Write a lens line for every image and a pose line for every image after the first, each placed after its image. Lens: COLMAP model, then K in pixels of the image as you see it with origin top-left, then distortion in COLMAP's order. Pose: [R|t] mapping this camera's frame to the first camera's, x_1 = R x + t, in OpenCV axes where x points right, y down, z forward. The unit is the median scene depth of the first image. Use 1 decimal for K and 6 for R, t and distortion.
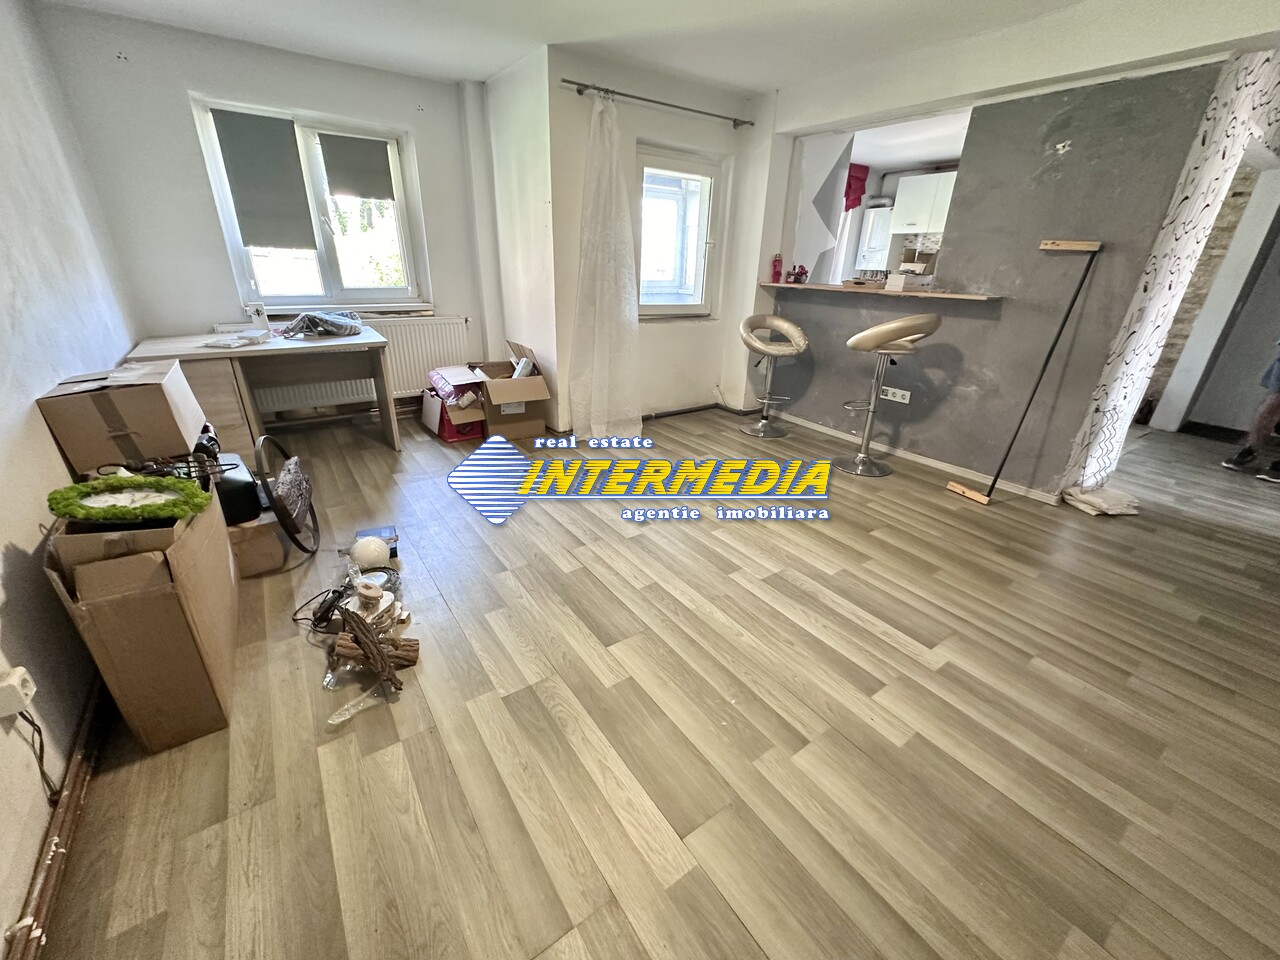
lens RADIAL K [[510.5, 0, 639.1], [0, 510.5, 480.2], [0, 0, 1]] dist [-0.002149, 0.000027]
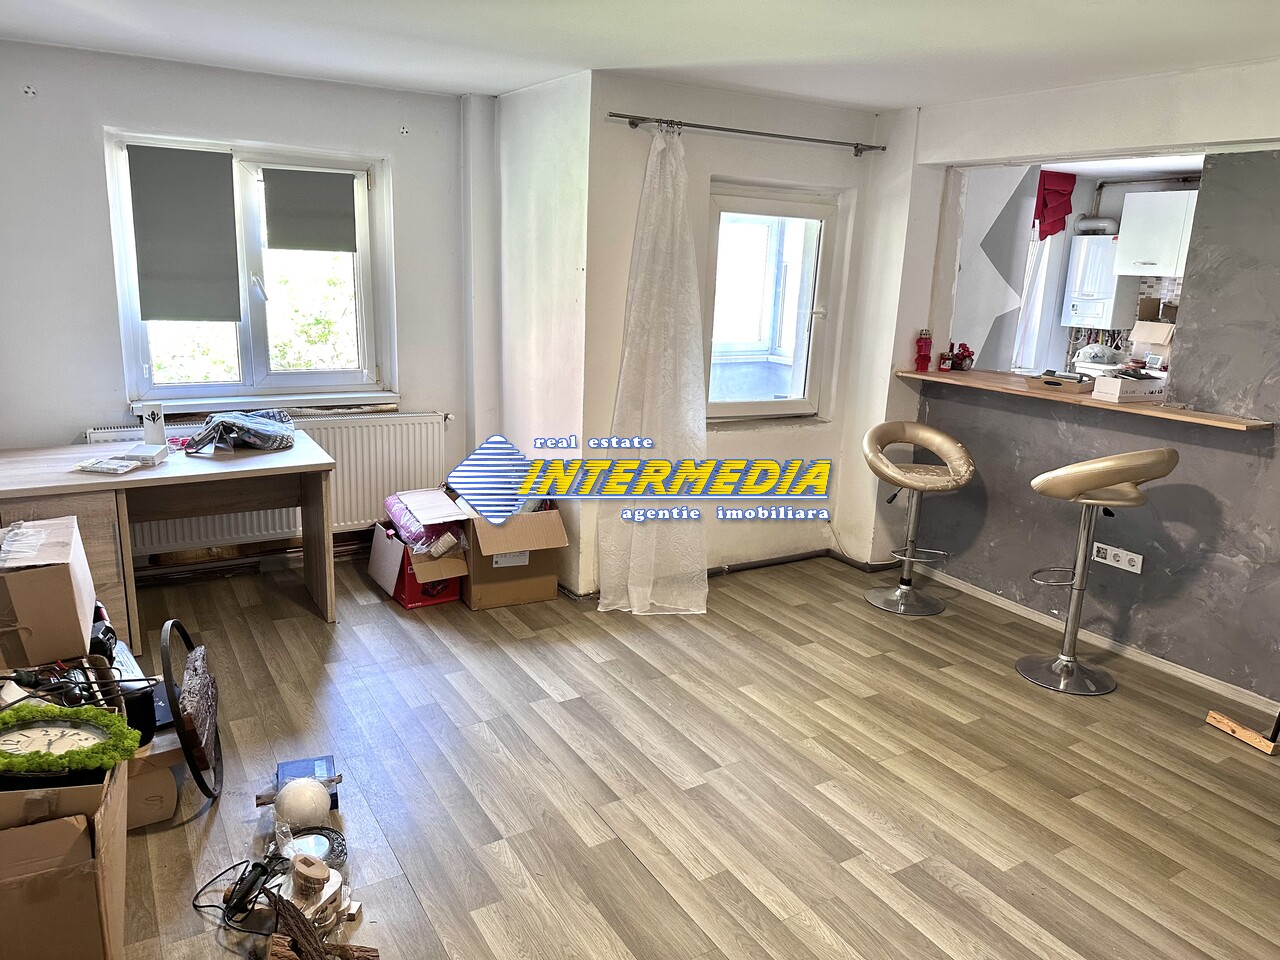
lens RADIAL K [[897.9, 0, 647.4], [0, 897.9, 483.2], [0, 0, 1]] dist [0.073829, -0.098632]
pose [[0.997965, 0.026498, -0.057995, -0.009663], [-0.035581, 0.986203, -0.161669, -0.063381], [0.052911, 0.163403, 0.985139, -0.150670]]
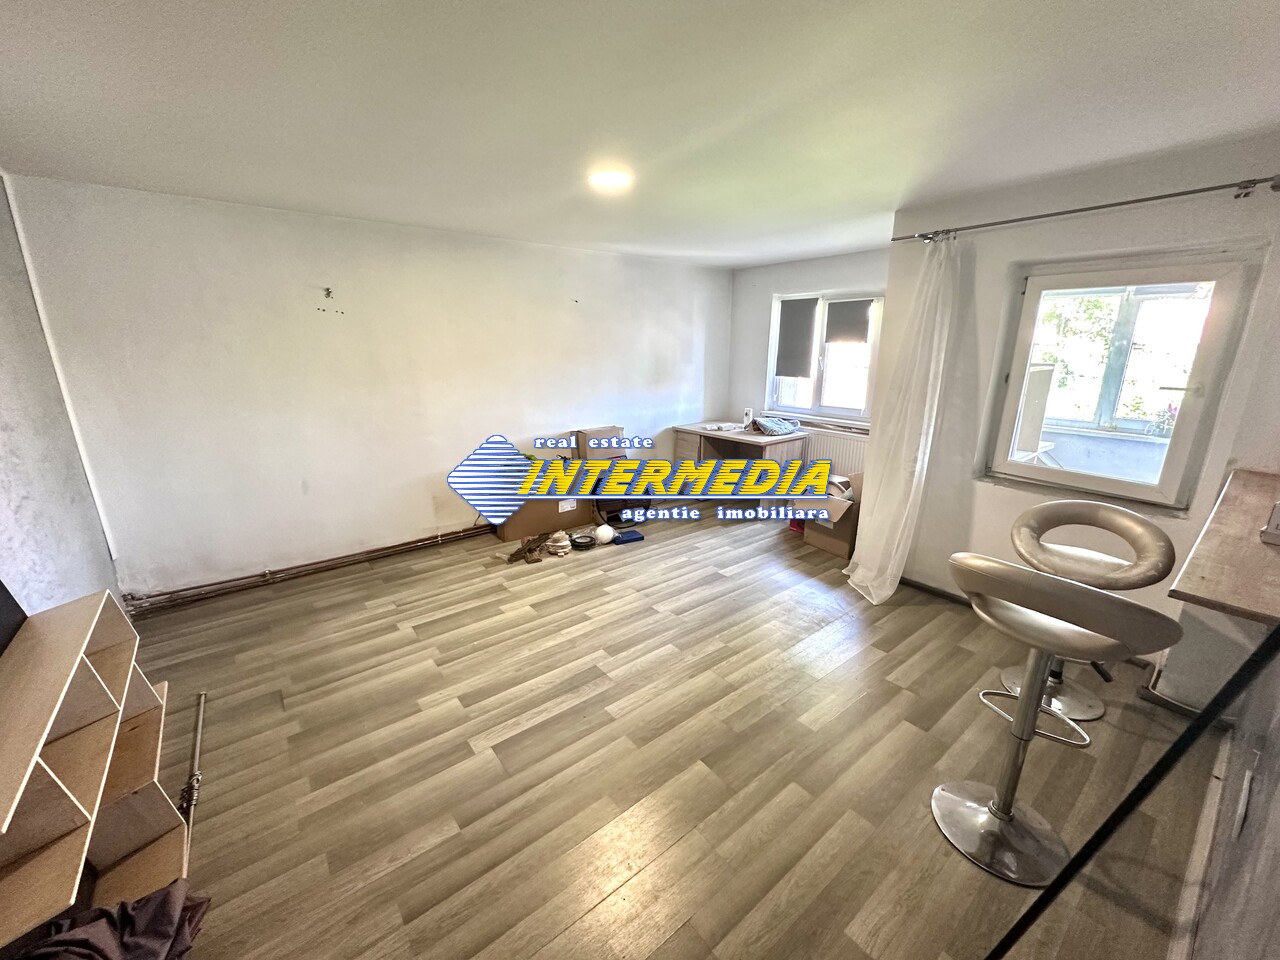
lens RADIAL K [[510.5, 0, 639.1], [0, 510.5, 480.2], [0, 0, 1]] dist [-0.002149, 0.000027]
pose [[0.051701, 0.233124, -0.971072, 0.865230], [-0.396526, 0.897229, 0.194285, -0.307887], [0.916567, 0.375010, 0.138827, 0.512467]]
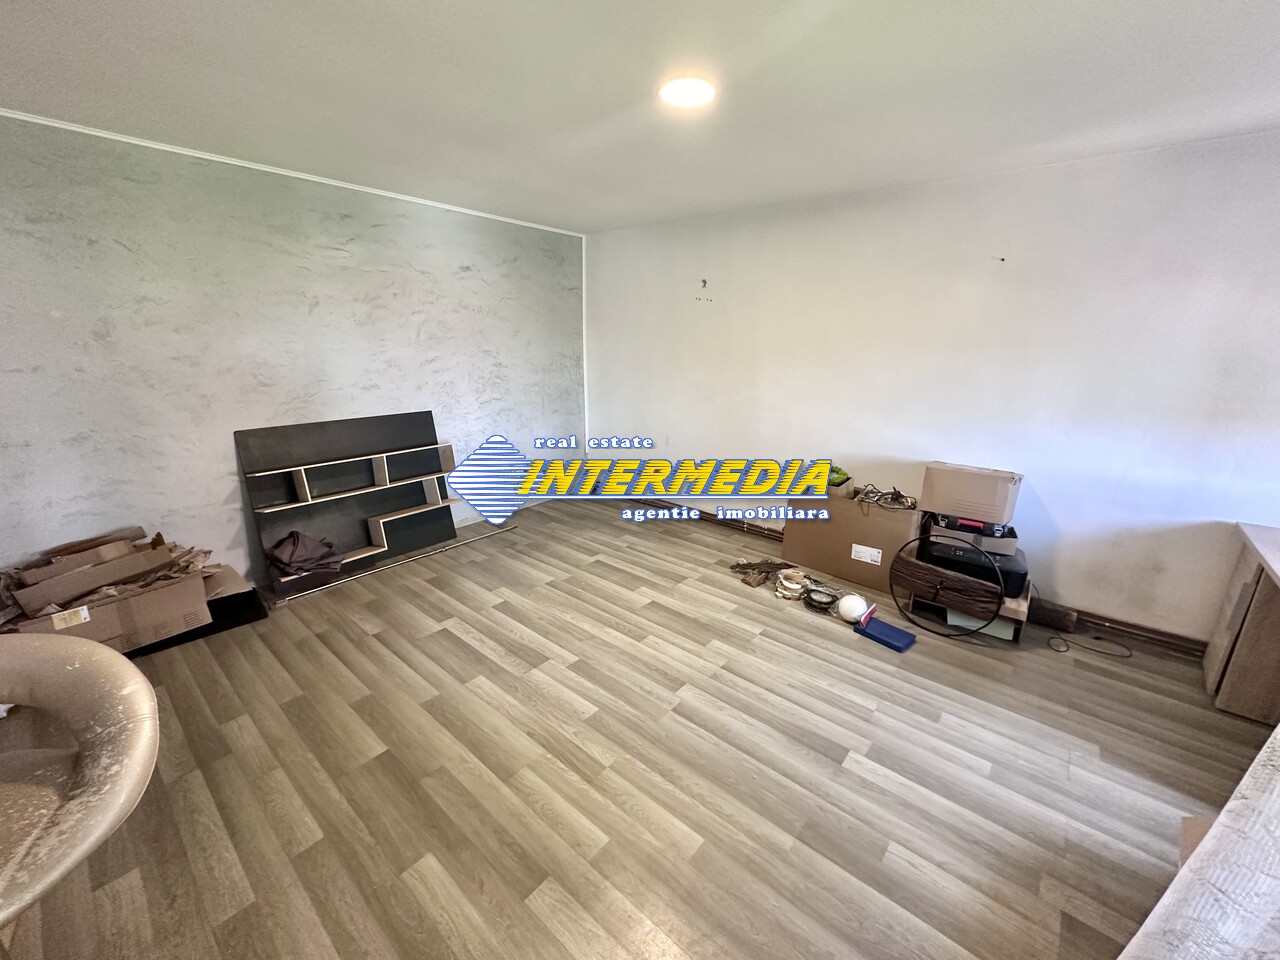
lens RADIAL K [[510.5, 0, 639.1], [0, 510.5, 480.2], [0, 0, 1]] dist [-0.002149, 0.000027]
pose [[-0.966946, 0.029417, -0.253280, 0.216698], [-0.137886, 0.775231, 0.616445, -0.557998], [0.214484, 0.630992, -0.745550, 1.092008]]
